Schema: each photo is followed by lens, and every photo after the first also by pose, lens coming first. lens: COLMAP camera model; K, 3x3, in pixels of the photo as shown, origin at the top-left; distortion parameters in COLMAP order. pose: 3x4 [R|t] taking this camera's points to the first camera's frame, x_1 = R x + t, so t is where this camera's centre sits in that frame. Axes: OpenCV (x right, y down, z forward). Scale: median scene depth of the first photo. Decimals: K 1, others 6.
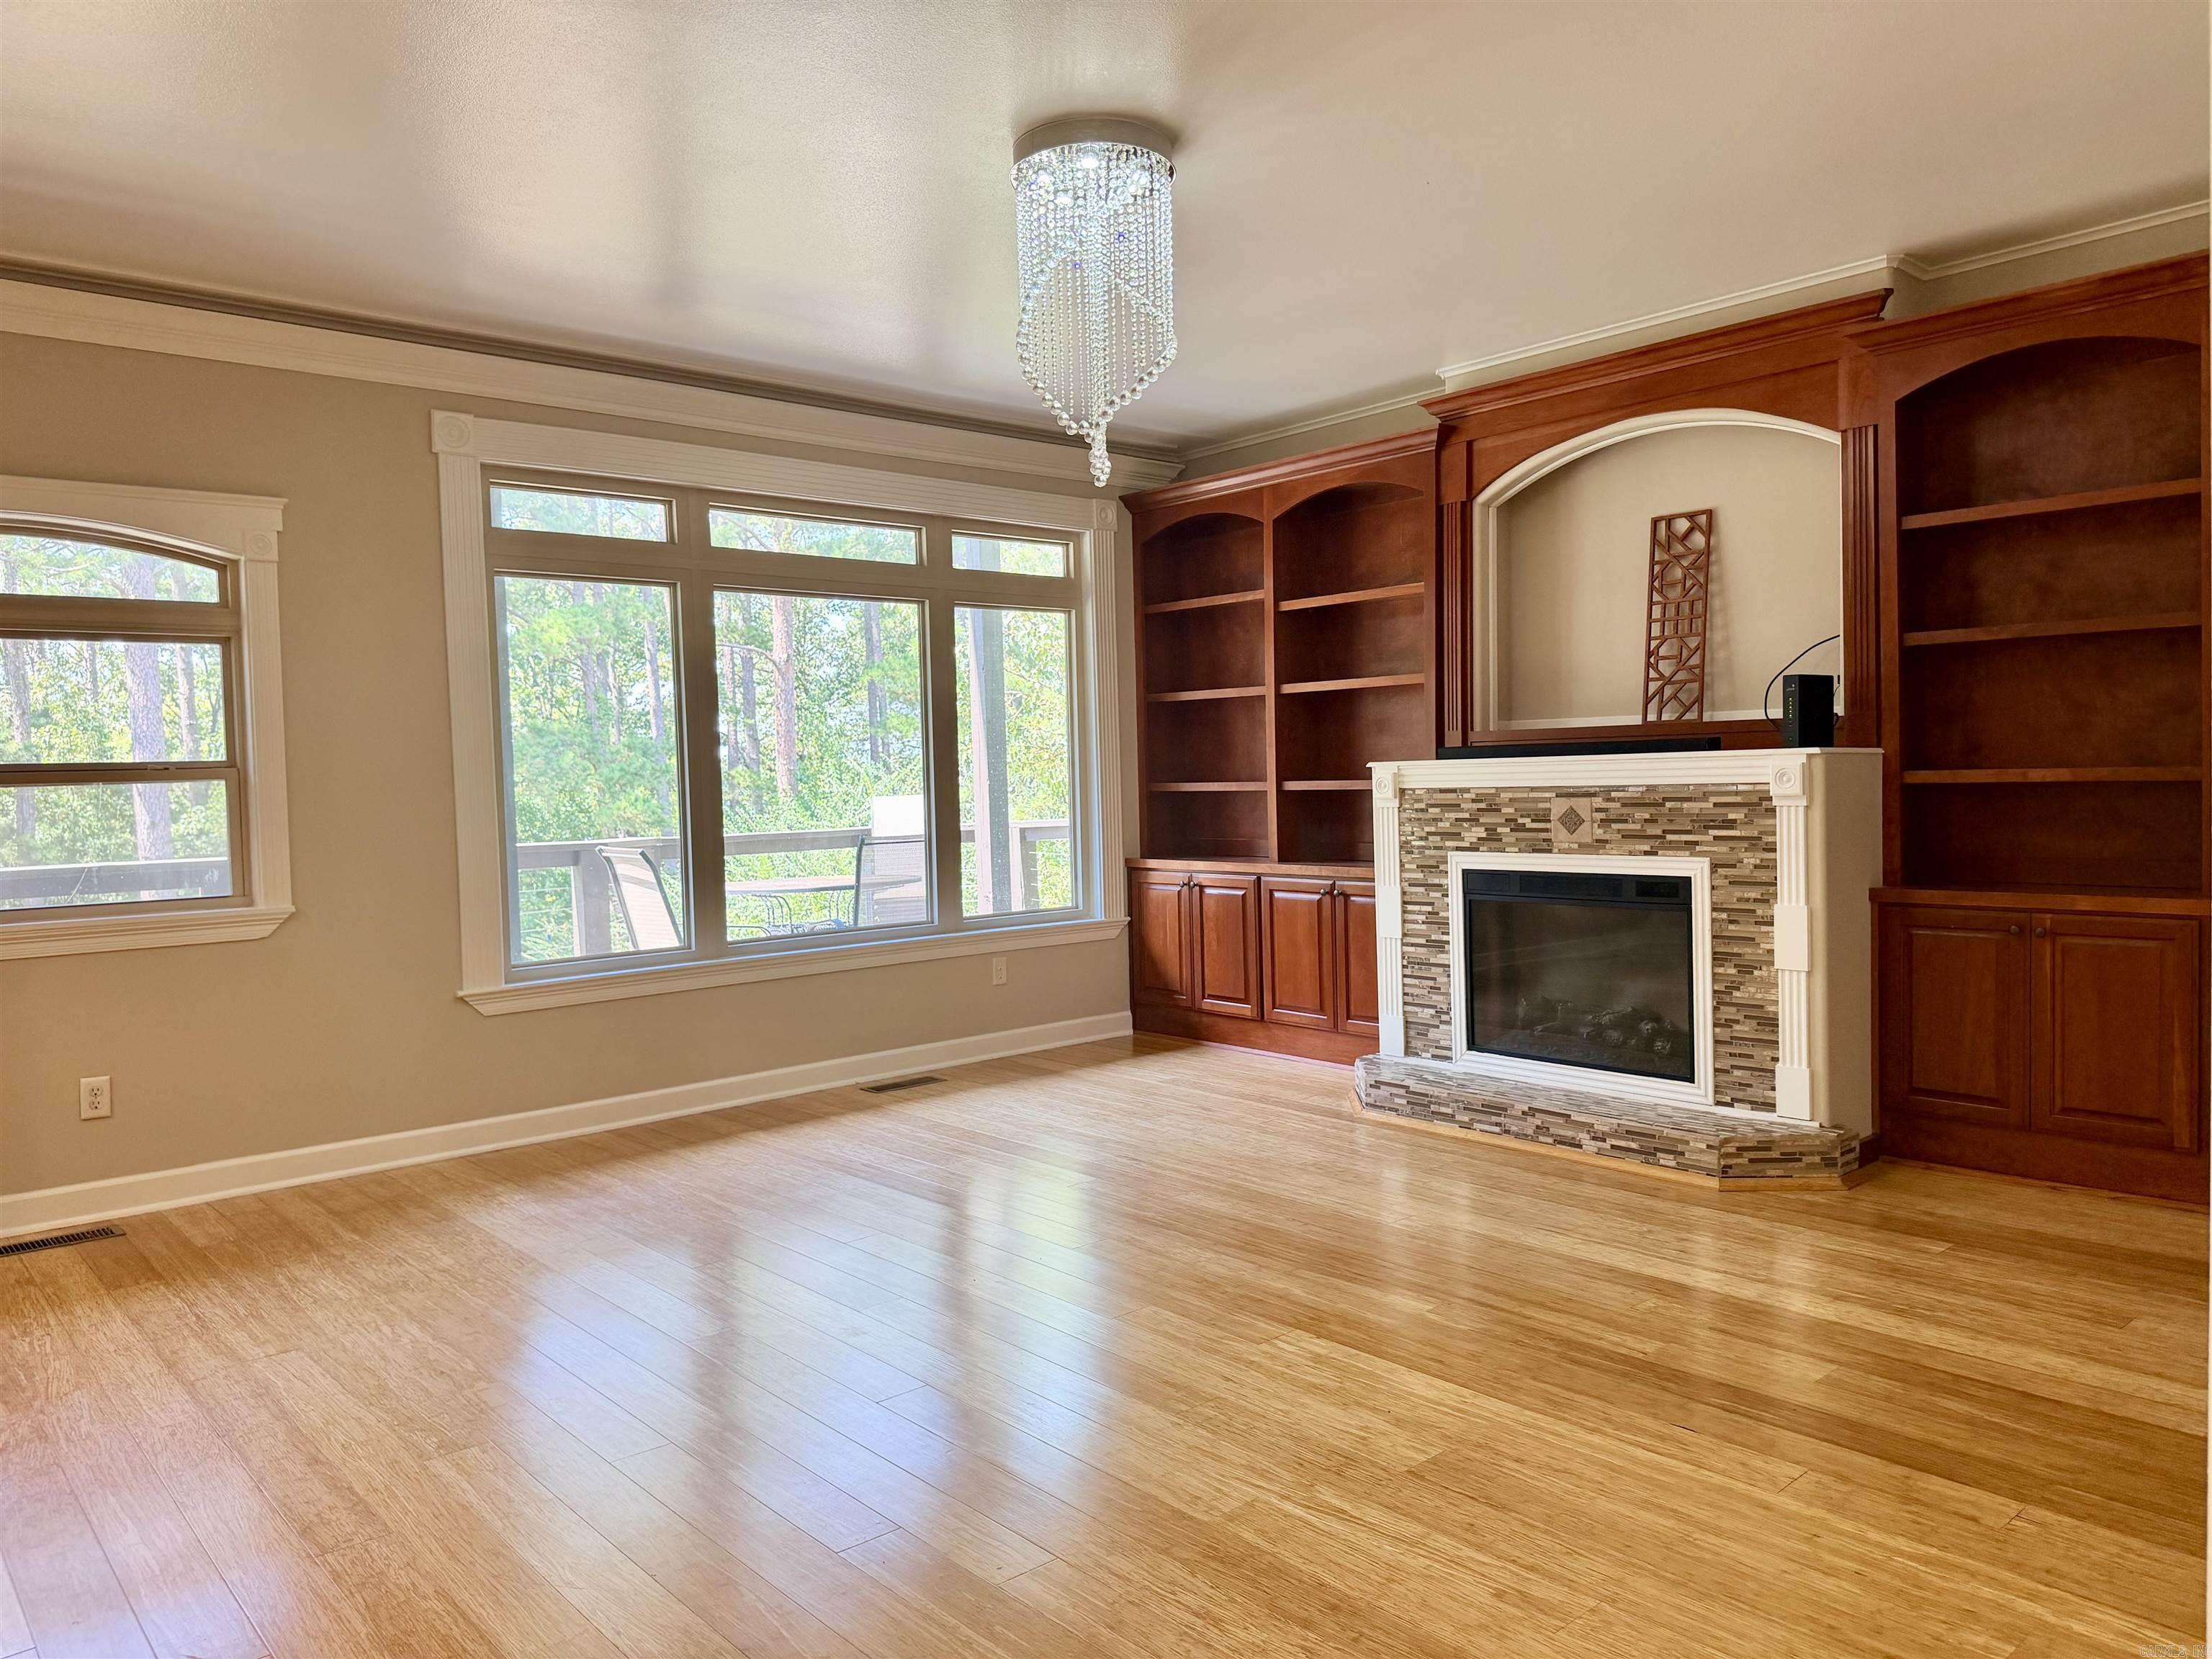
lens RADIAL K [[1550.5, 0, 1100.9], [0, 1550.5, 831.8], [0, 0, 1]] dist [0.076395, -0.102941]
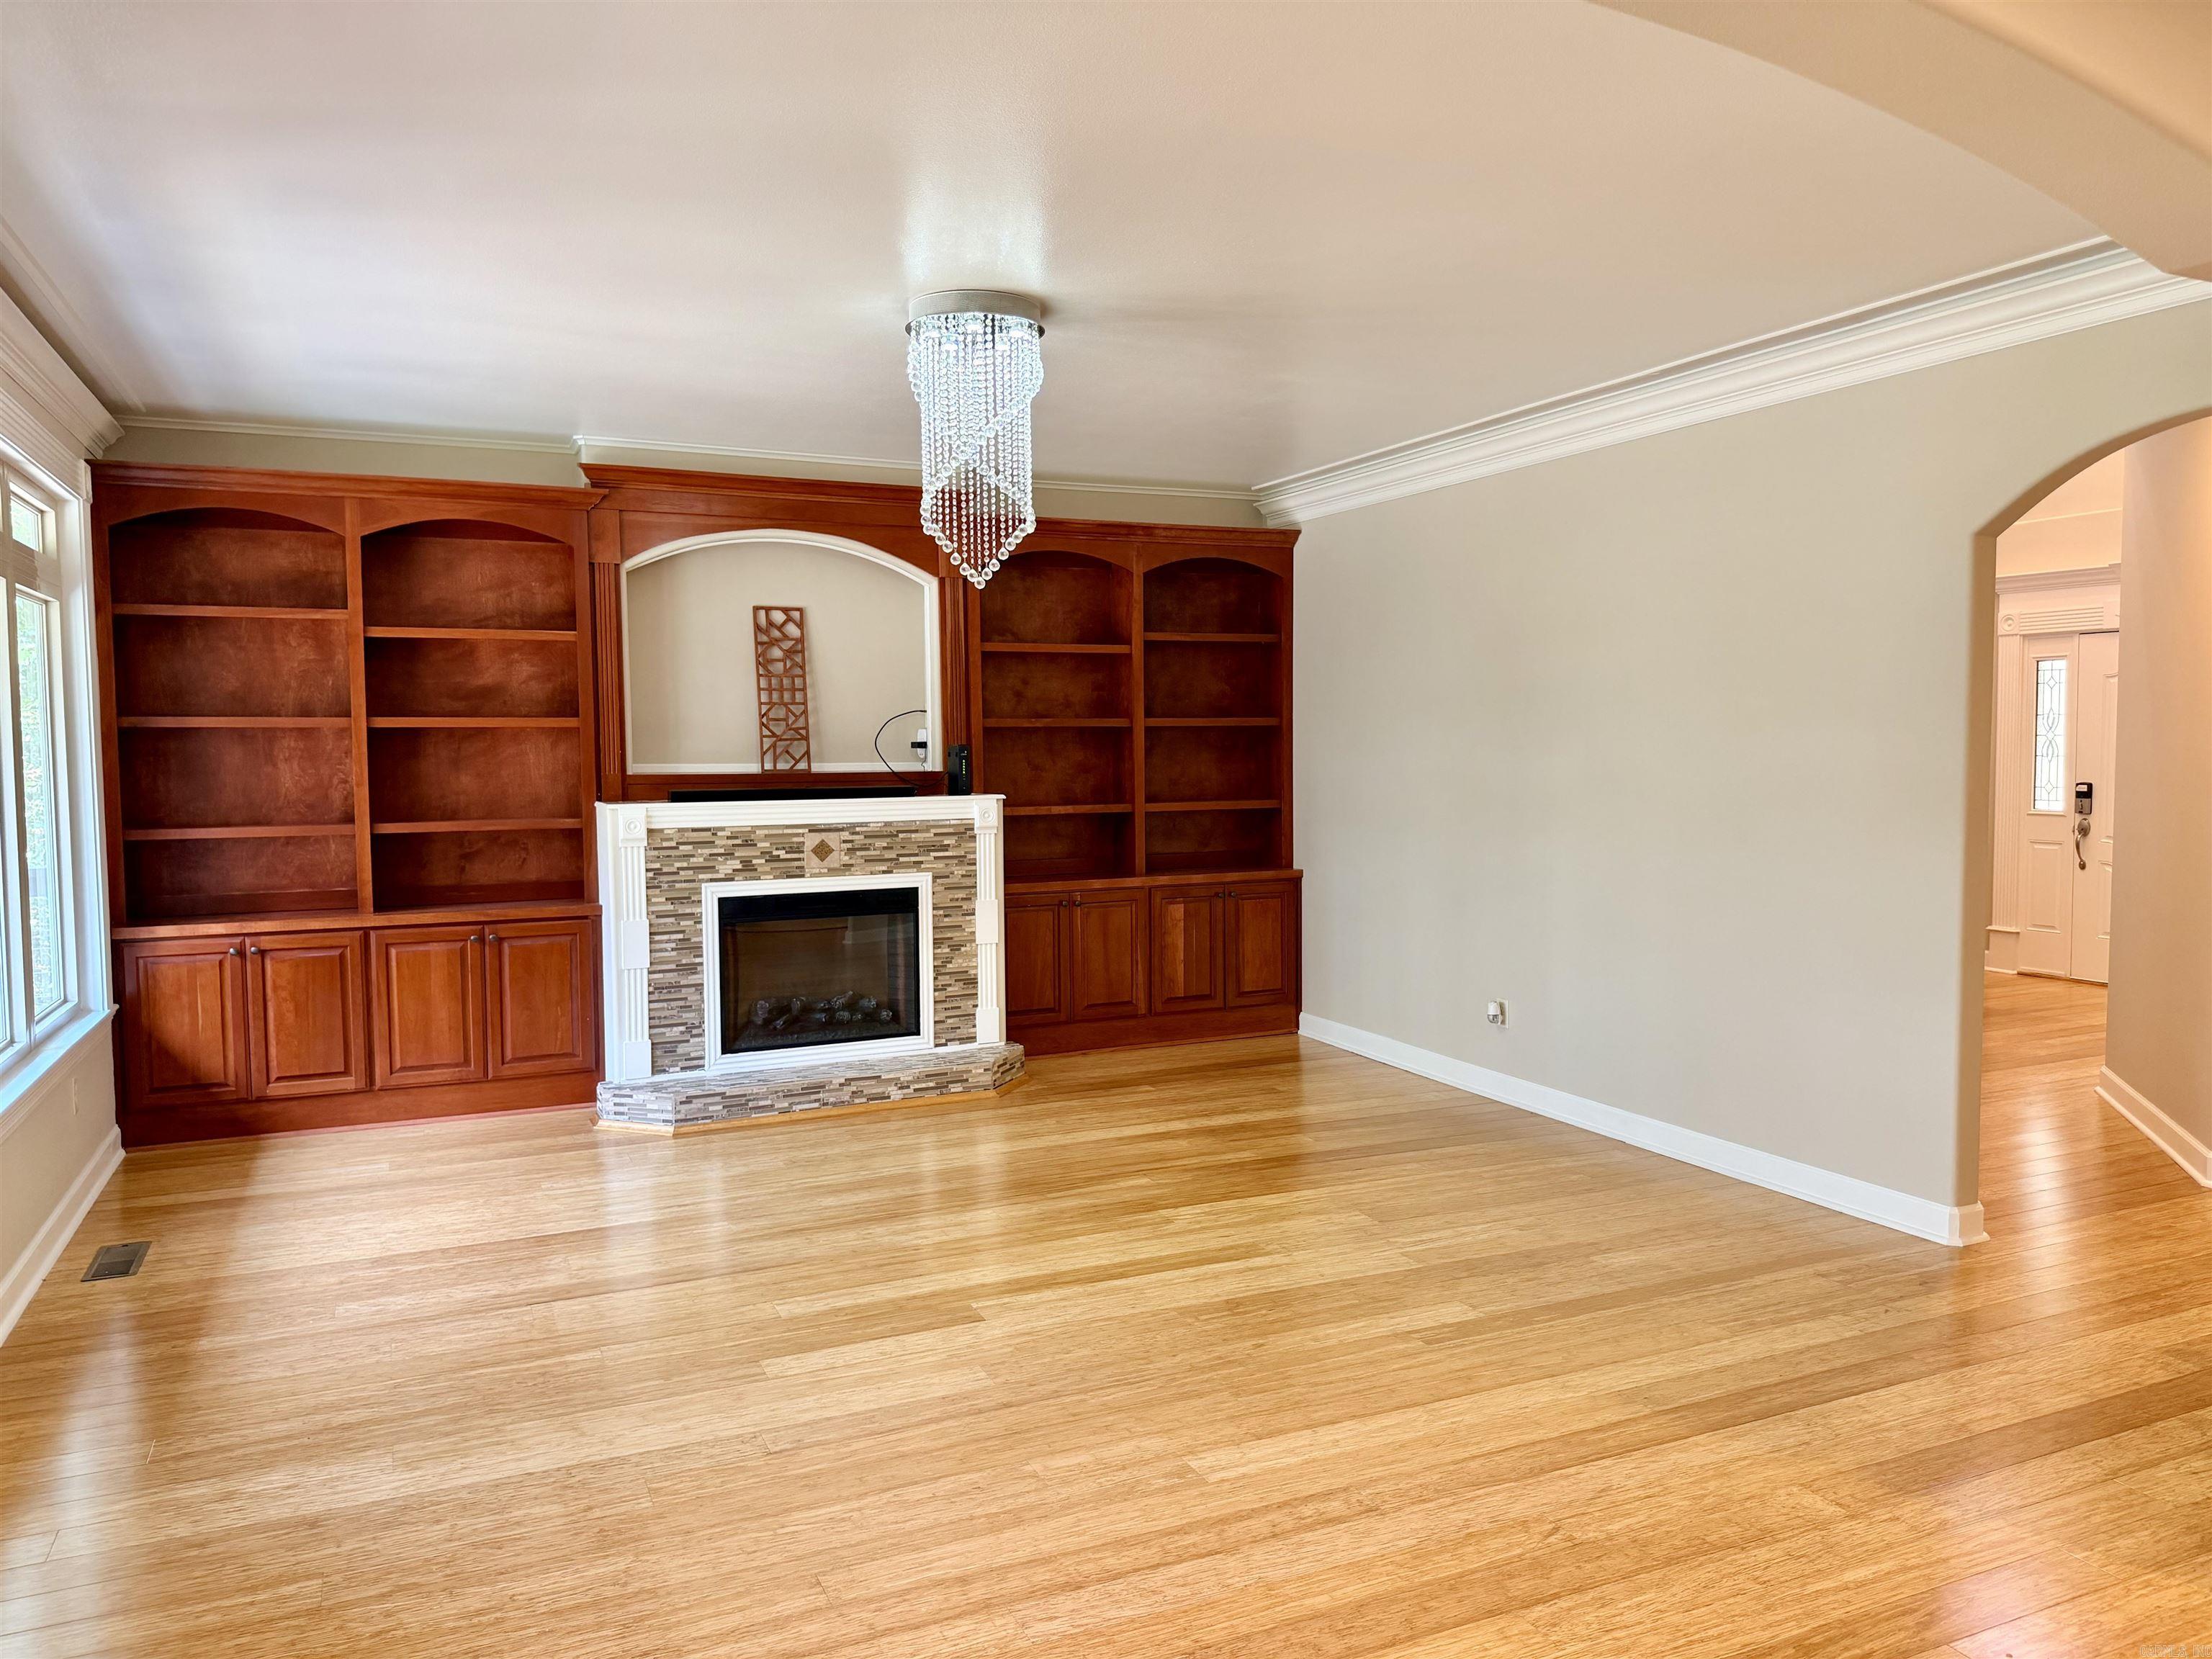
lens RADIAL K [[1550.5, 0, 1089.9], [0, 1550.5, 824.5], [0, 0, 1]] dist [0.076395, -0.102941]
pose [[0.295839, -0.029838, 0.954772, -0.868847], [0.041152, 0.998982, 0.018469, -0.044470], [-0.954351, 0.033827, 0.296766, 0.436880]]
